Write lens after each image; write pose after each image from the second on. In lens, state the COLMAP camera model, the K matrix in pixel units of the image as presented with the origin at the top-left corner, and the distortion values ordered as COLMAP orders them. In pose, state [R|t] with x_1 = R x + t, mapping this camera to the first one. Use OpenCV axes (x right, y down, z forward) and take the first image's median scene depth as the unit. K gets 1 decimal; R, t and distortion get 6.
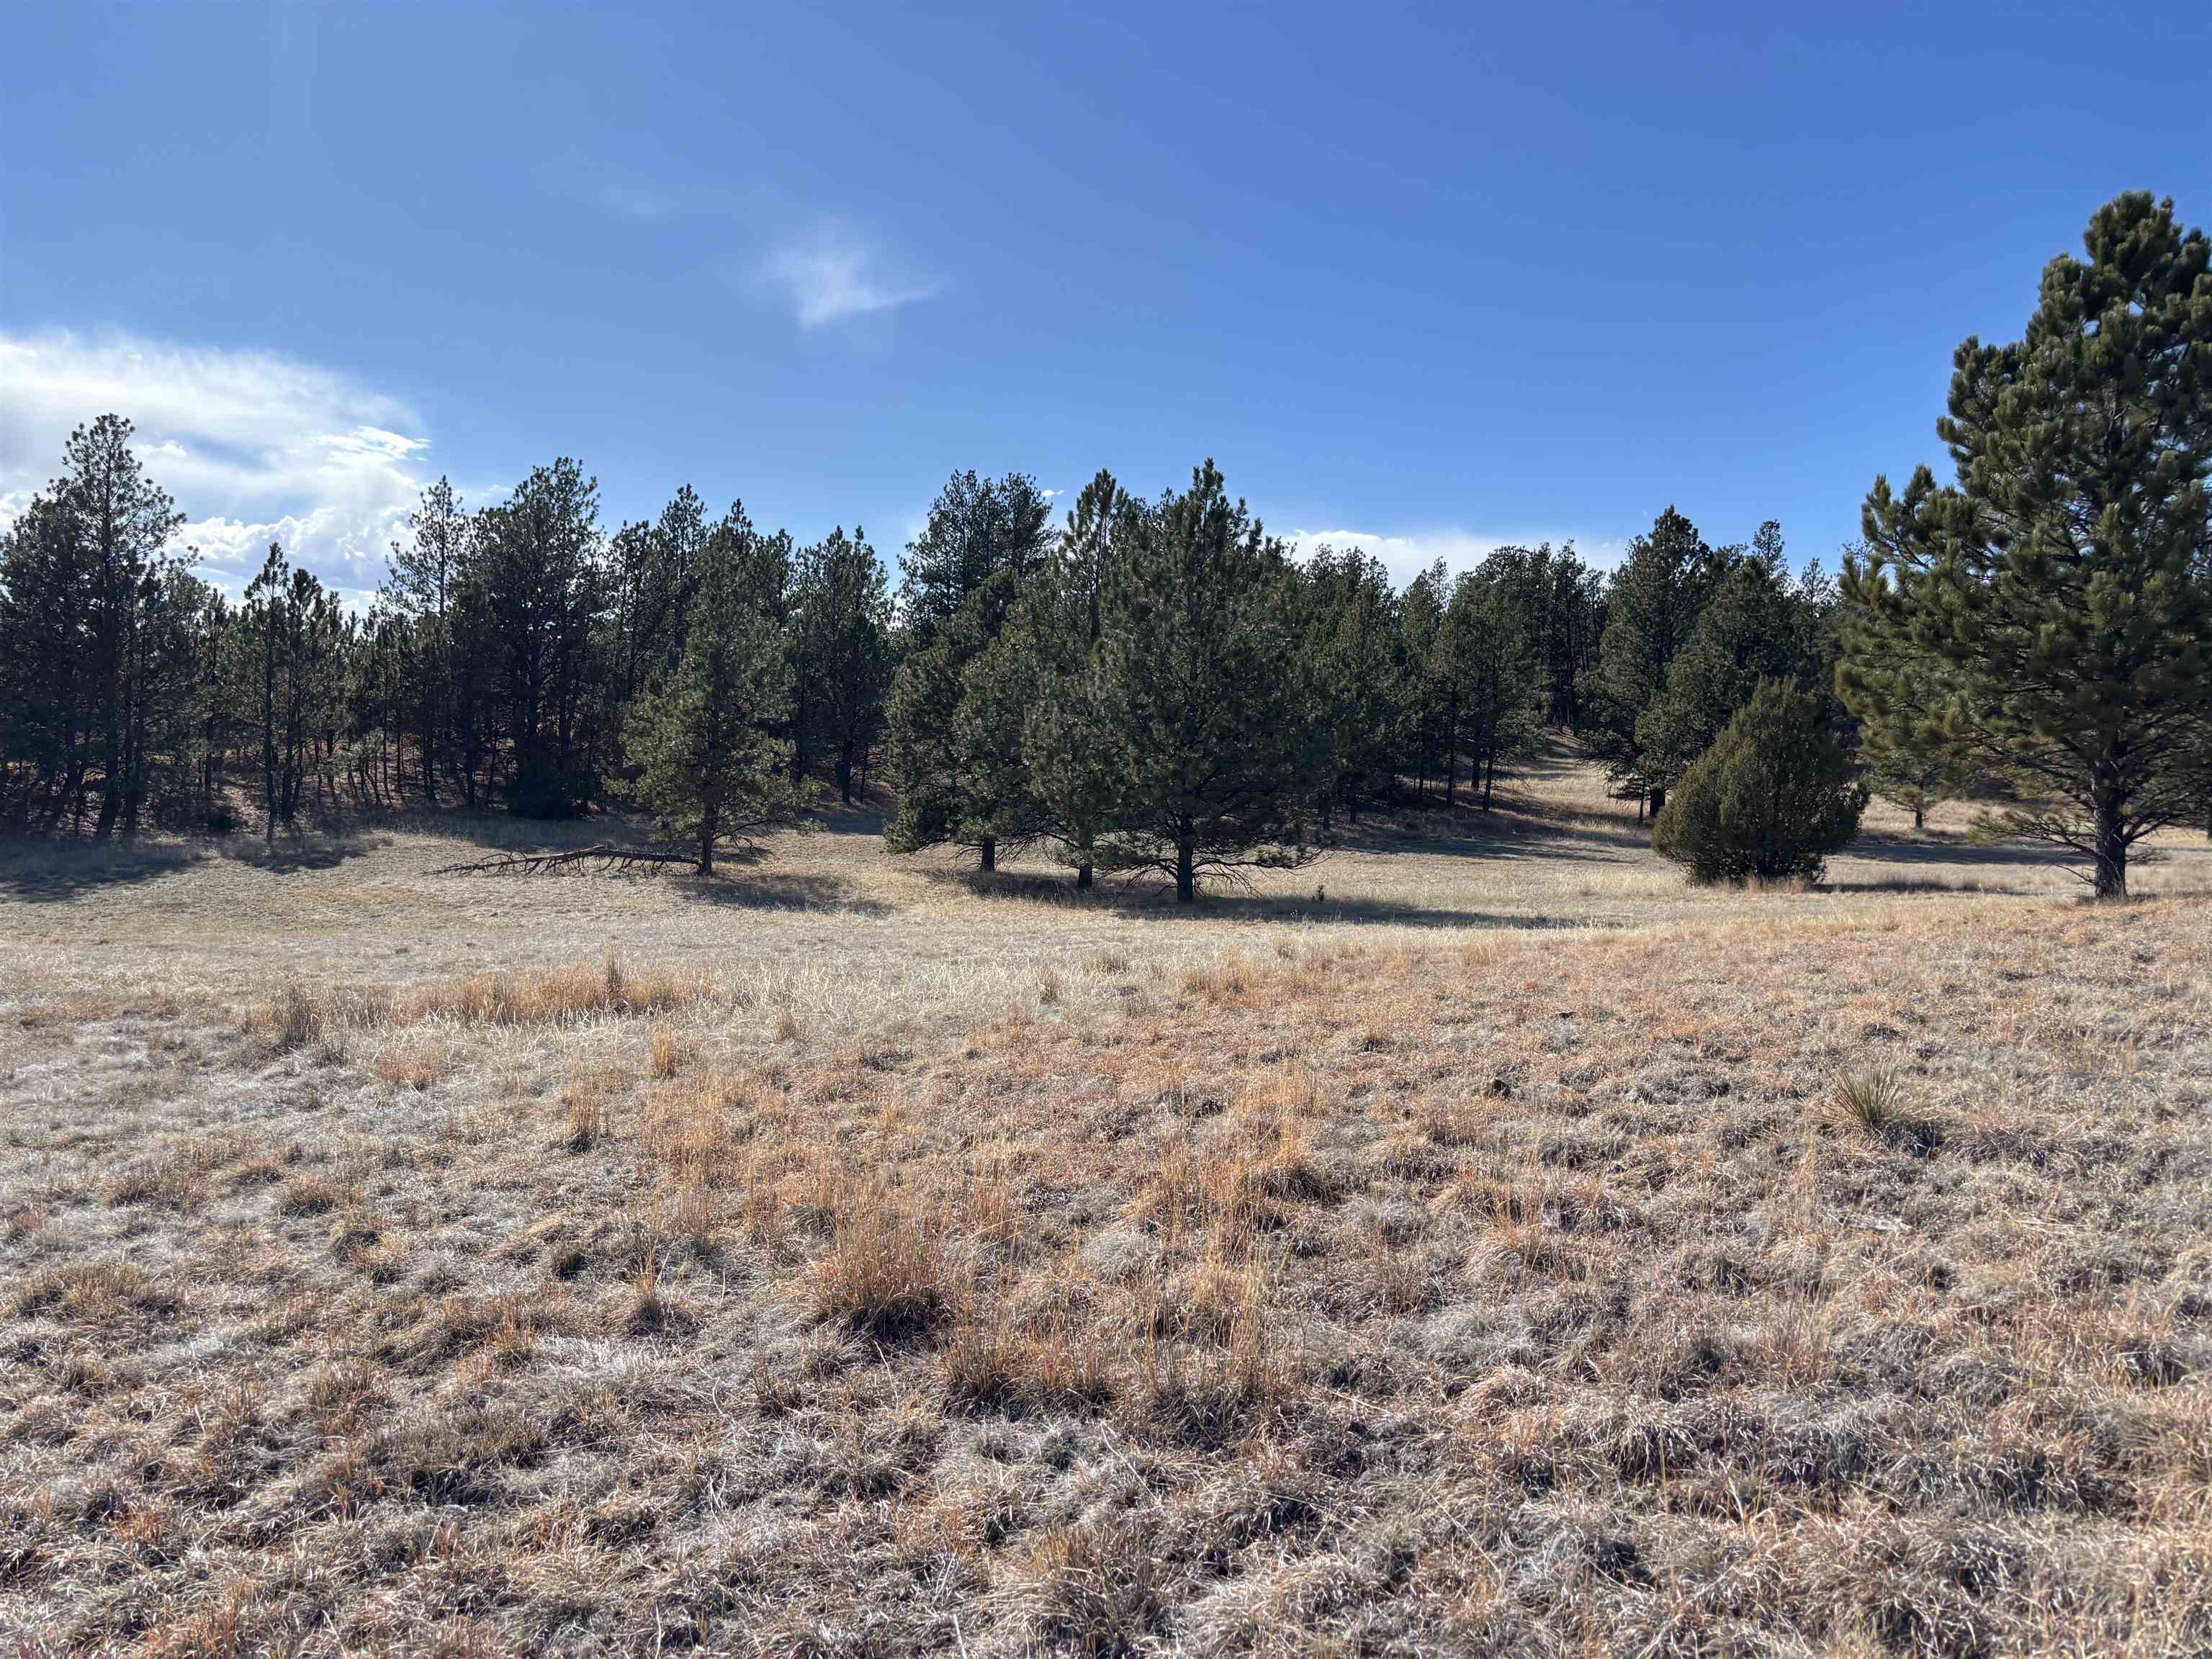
lens RADIAL K [[1694.7, 0, 1115.0], [0, 1694.7, 817.5], [0, 0, 1]] dist [0.059772, -0.057141]
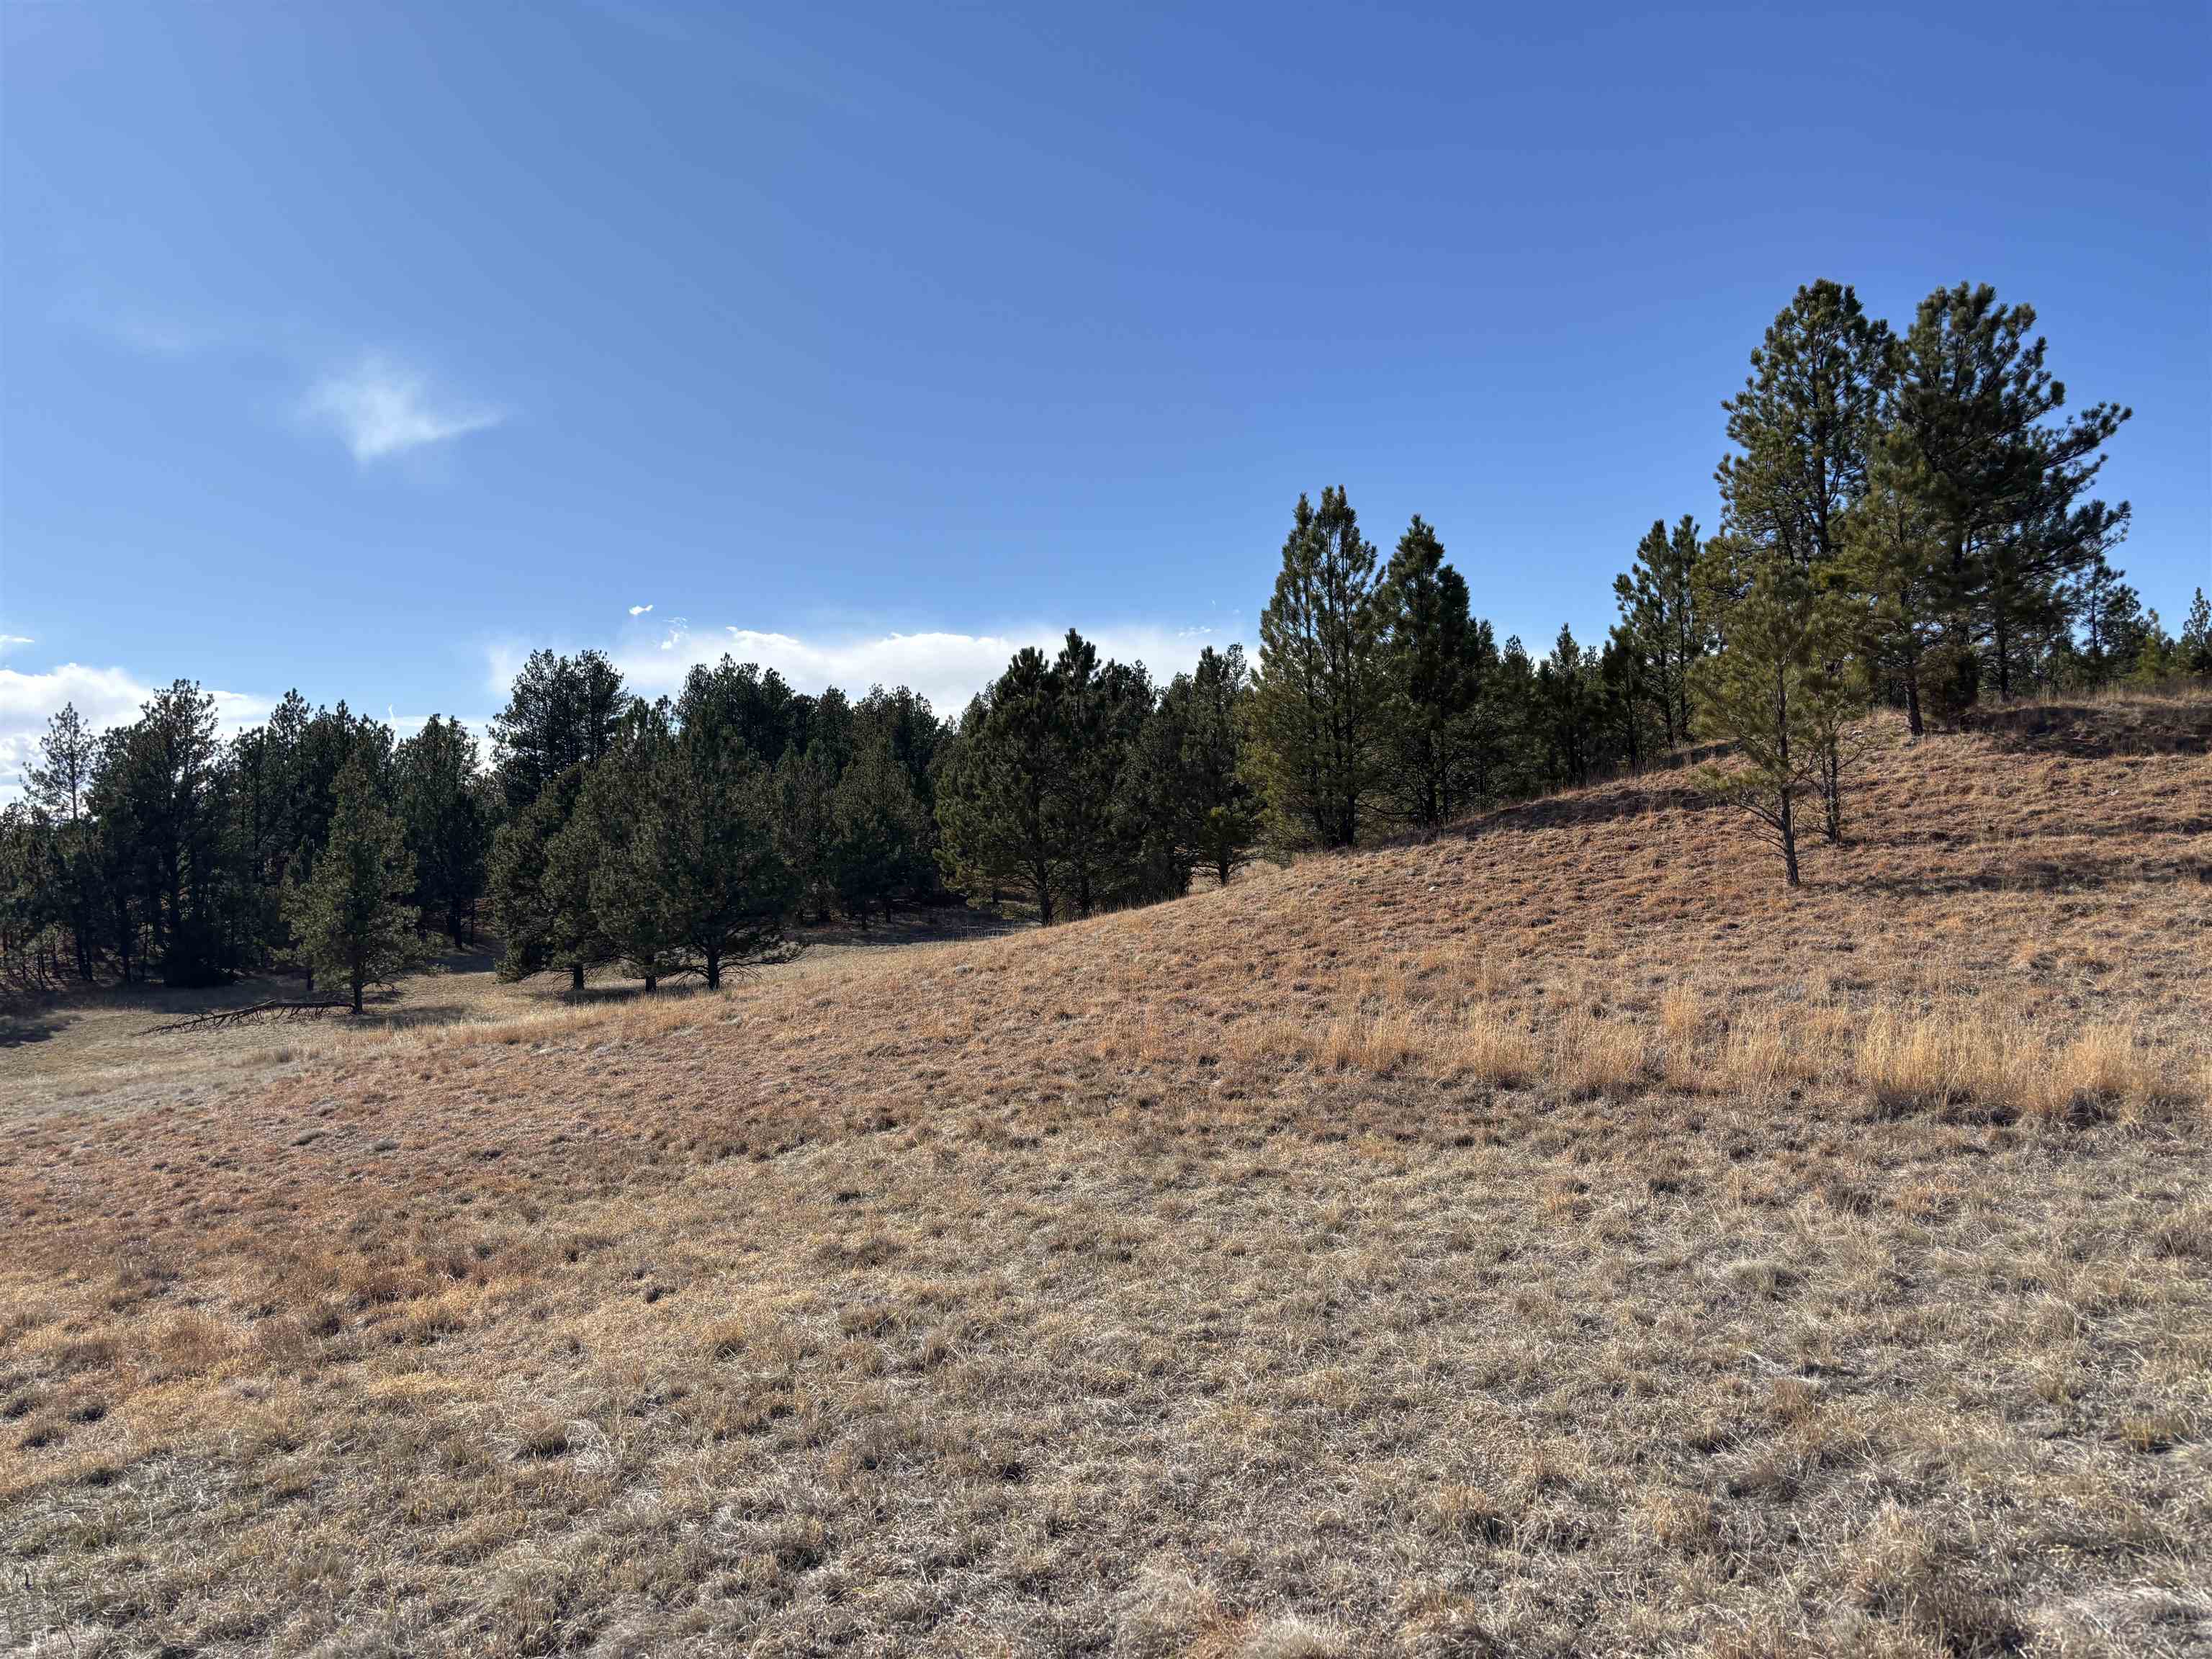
lens RADIAL K [[1694.7, 0, 1090.7], [0, 1694.7, 827.8], [0, 0, 1]] dist [0.059772, -0.057141]
pose [[0.974670, -0.084648, 0.207009, 0.044134], [0.095155, 0.994605, -0.041317, -0.001129], [-0.202395, 0.059968, 0.977466, -0.353029]]
